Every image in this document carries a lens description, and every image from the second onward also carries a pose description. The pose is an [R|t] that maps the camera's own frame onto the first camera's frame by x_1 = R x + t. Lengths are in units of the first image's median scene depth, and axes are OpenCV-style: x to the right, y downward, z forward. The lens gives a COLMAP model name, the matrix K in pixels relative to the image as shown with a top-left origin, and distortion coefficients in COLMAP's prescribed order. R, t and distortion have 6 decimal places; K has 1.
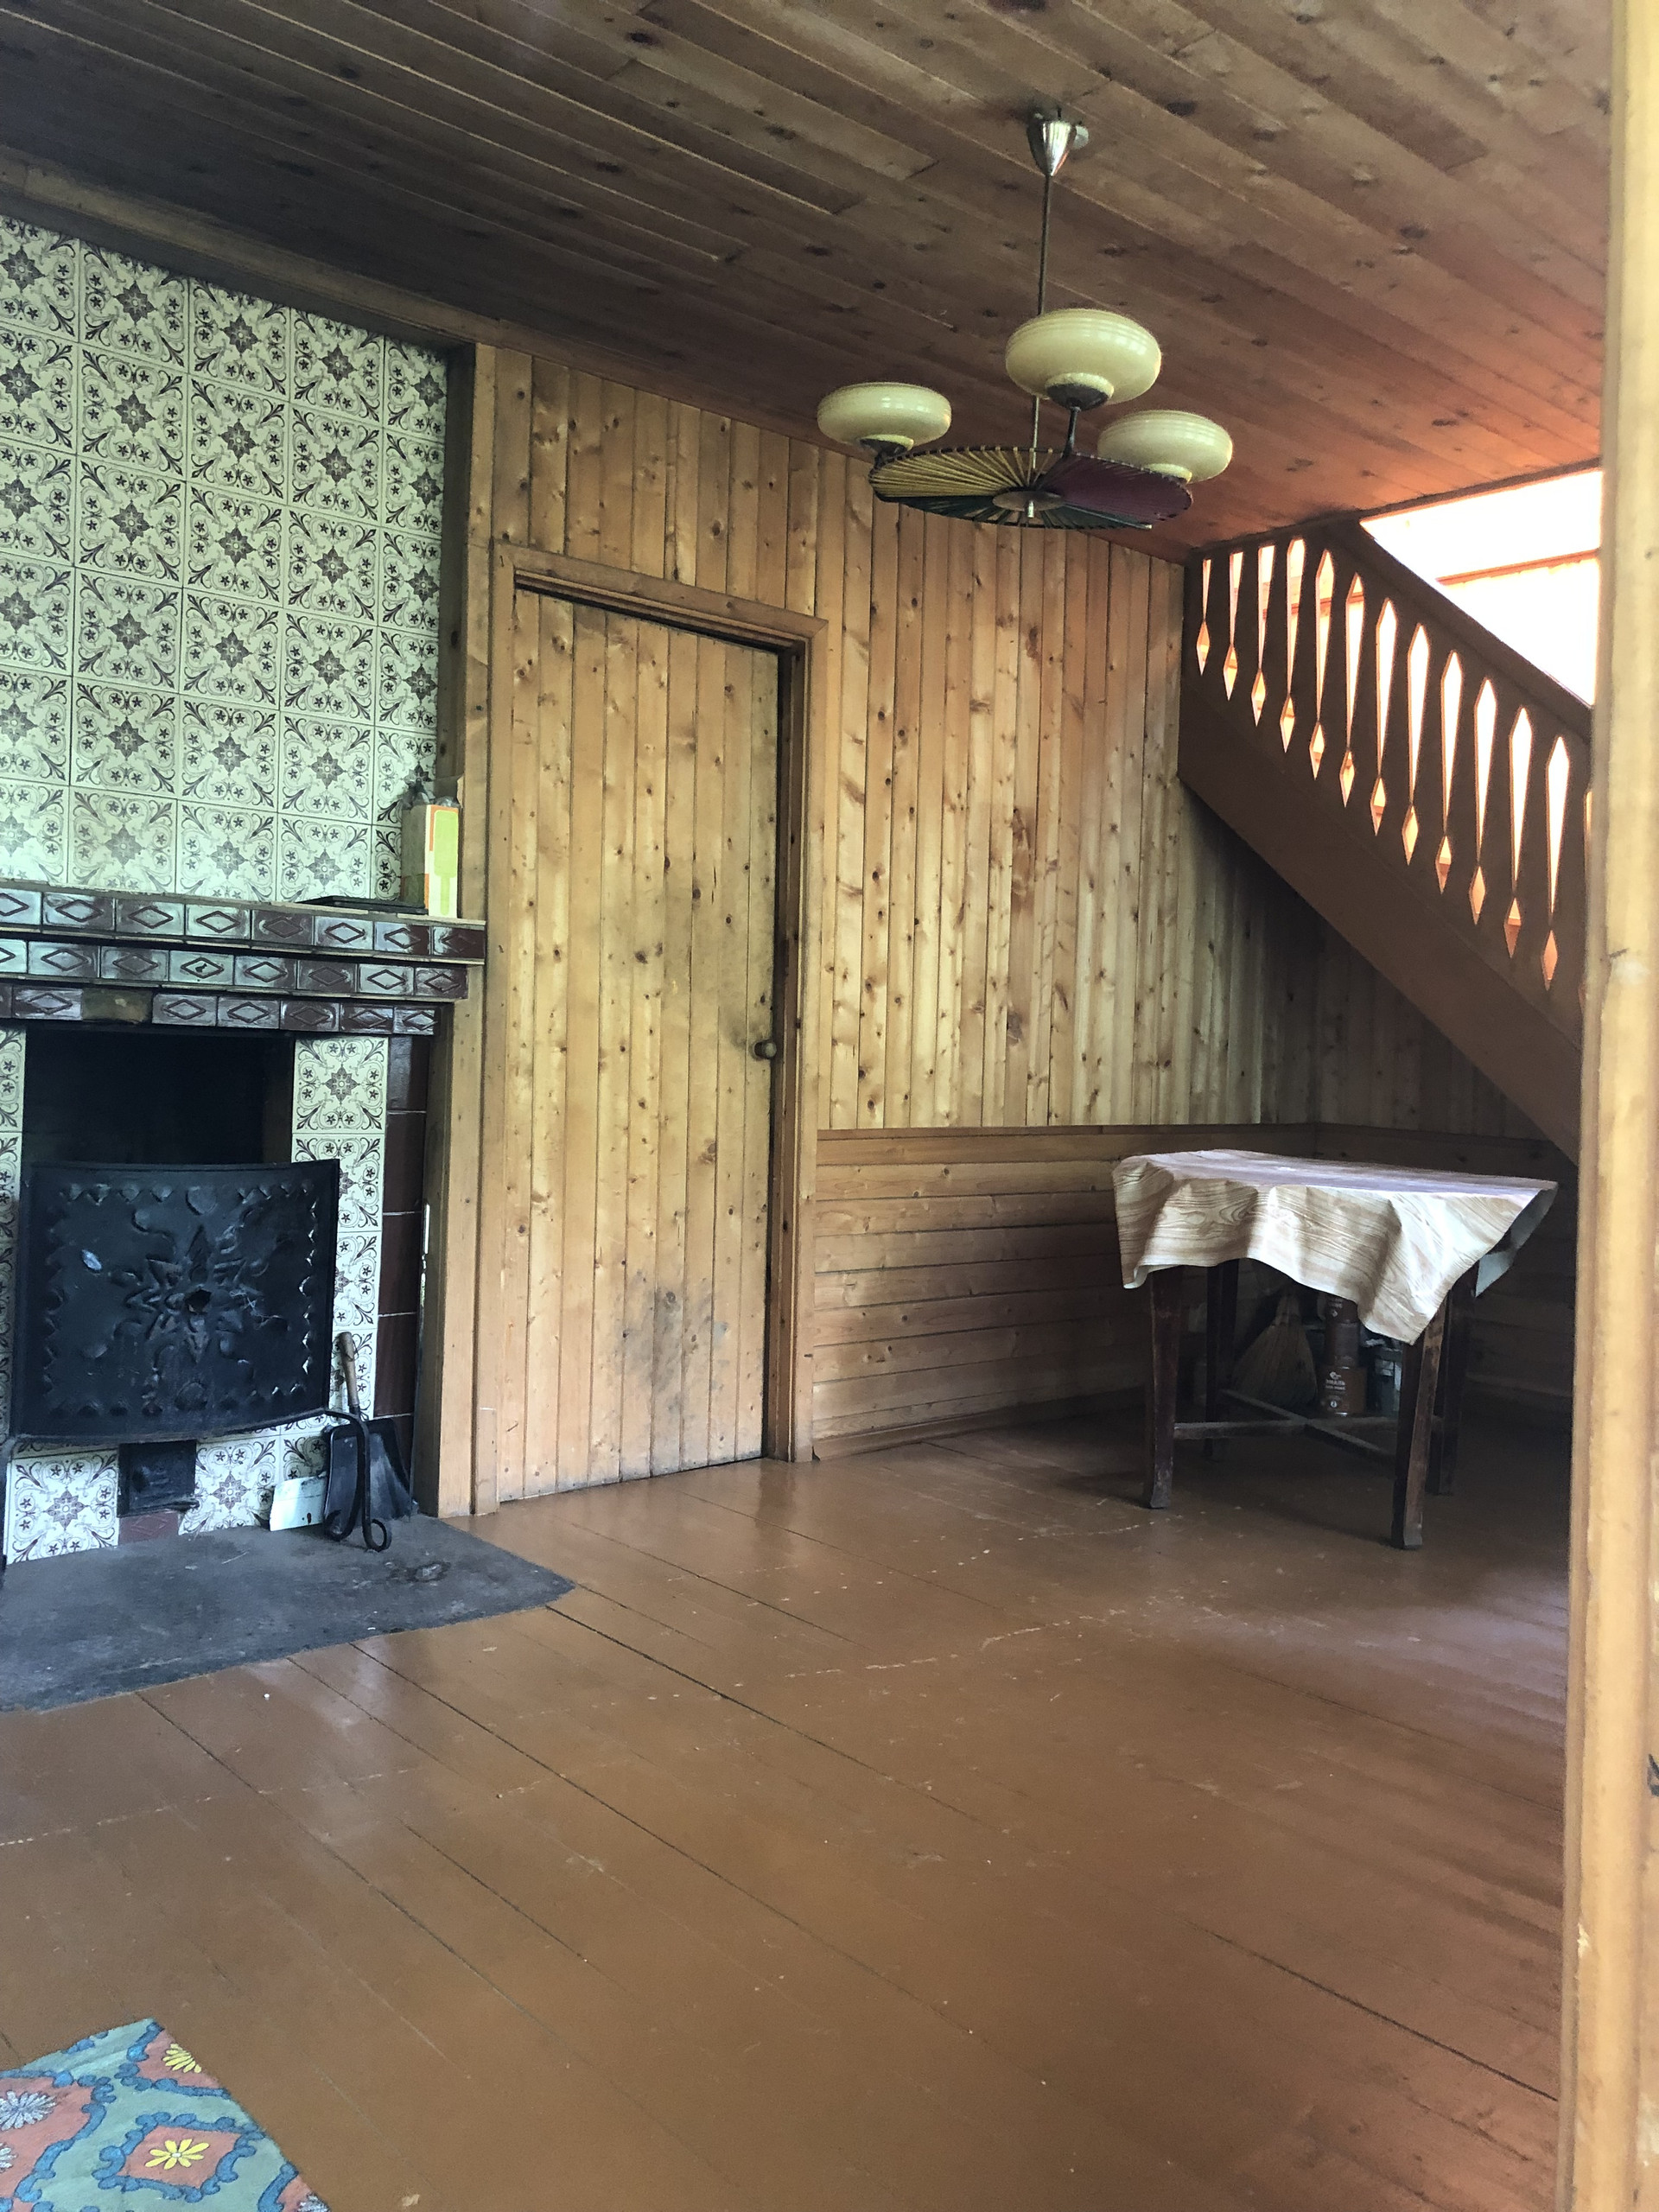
lens RADIAL K [[1798.2, 0, 837.4], [0, 1798.2, 1104.3], [0, 0, 1]] dist [0.014224, -0.006169]
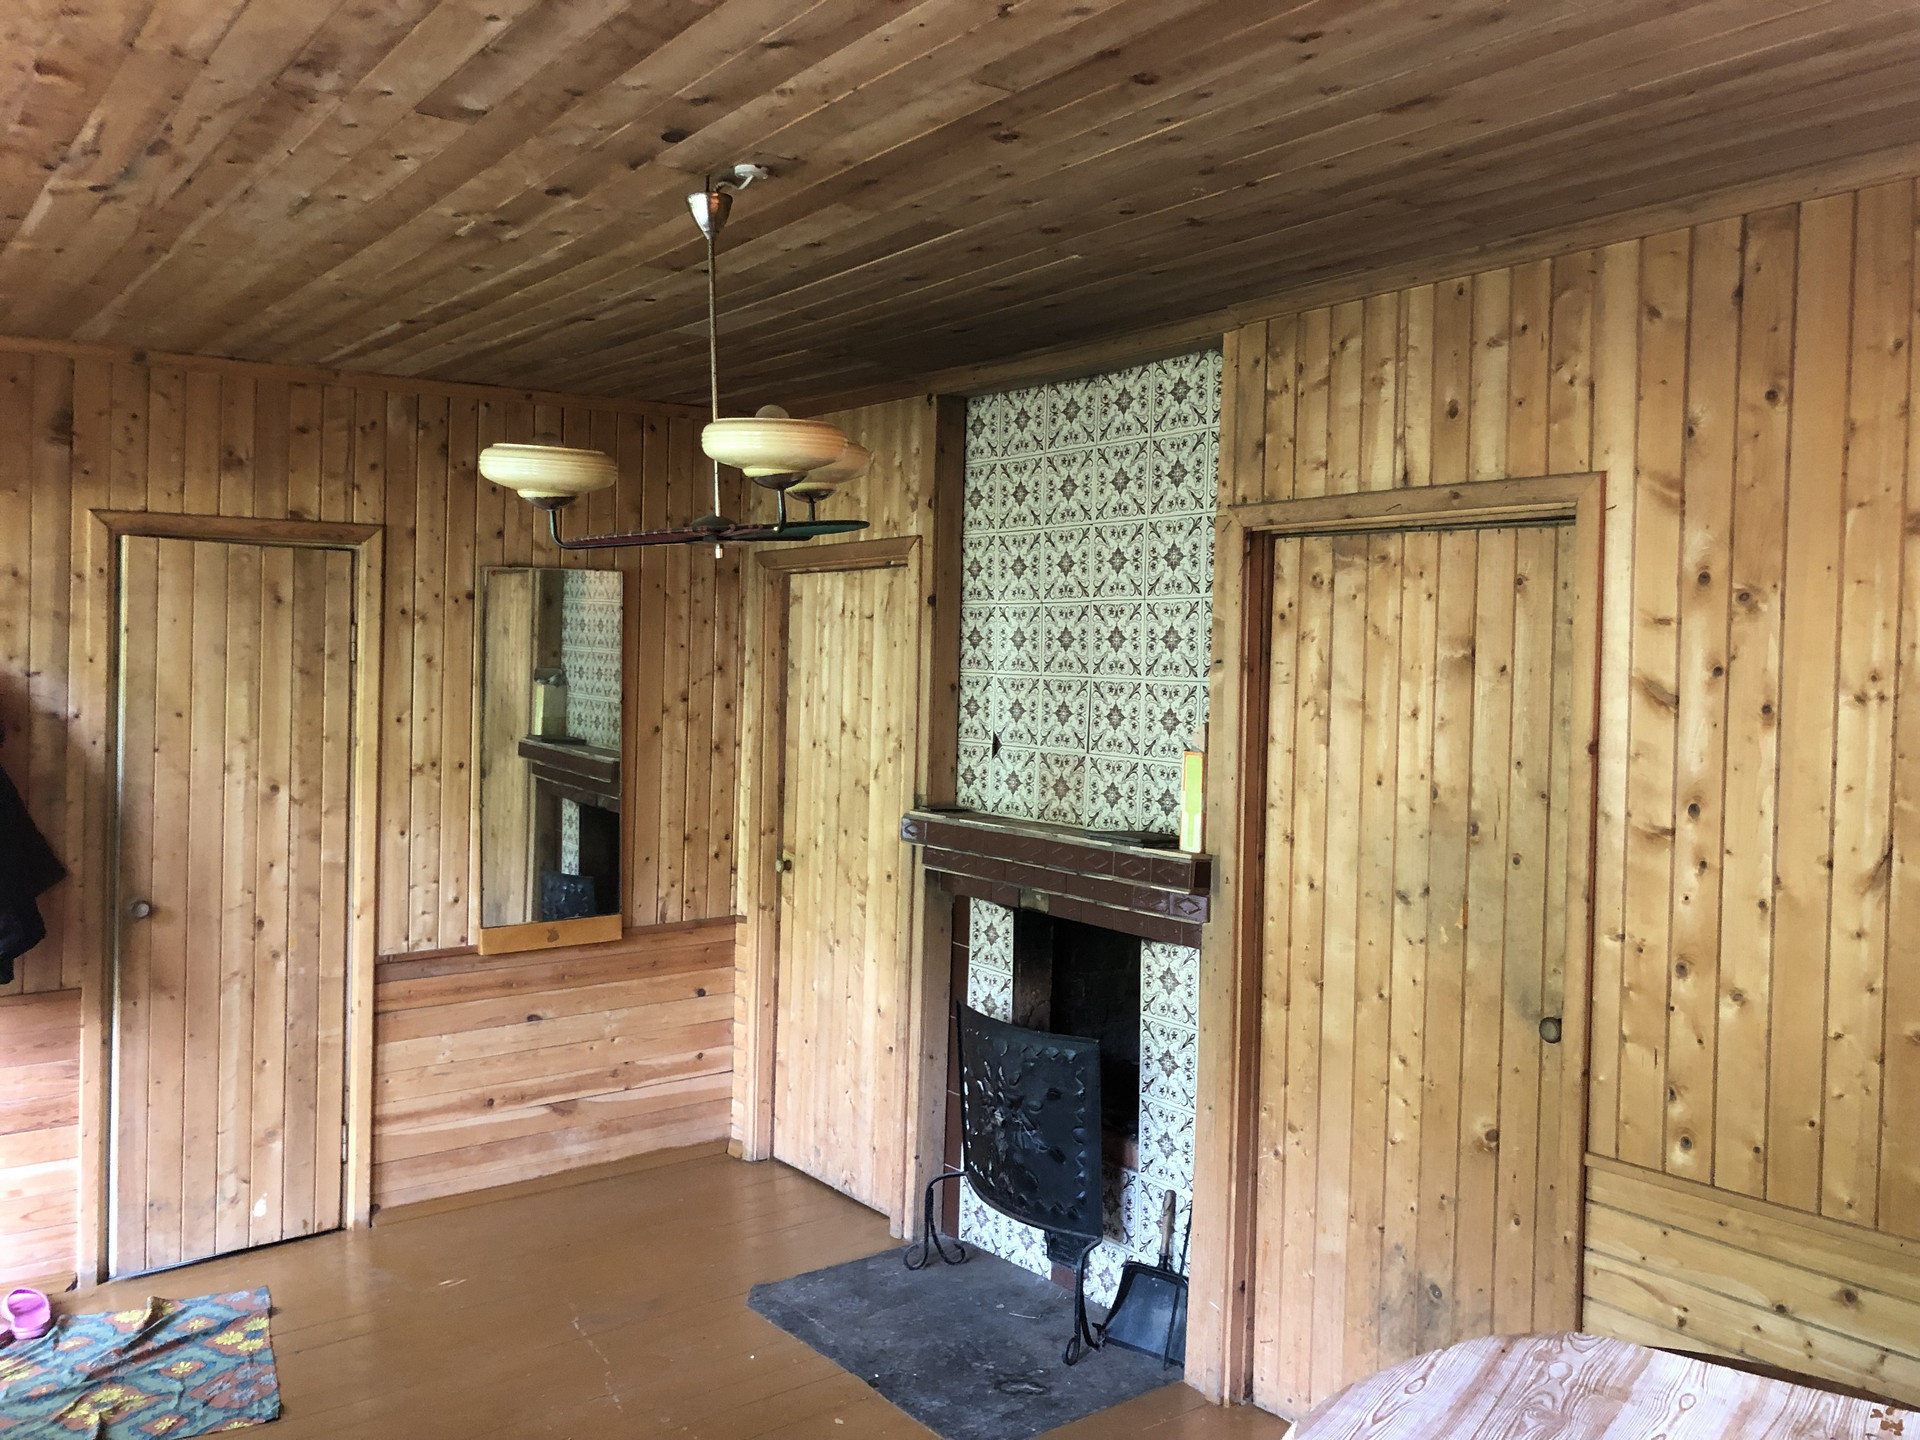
lens RADIAL K [[1560.9, 0, 966.9], [0, 1560.9, 715.5], [0, 0, 1]] dist [0.014224, -0.006169]
pose [[-0.069613, -0.003775, -0.997567, 0.766625], [-0.050440, 0.998727, -0.000260, -0.179351], [0.996298, 0.050299, -0.069715, 0.918423]]
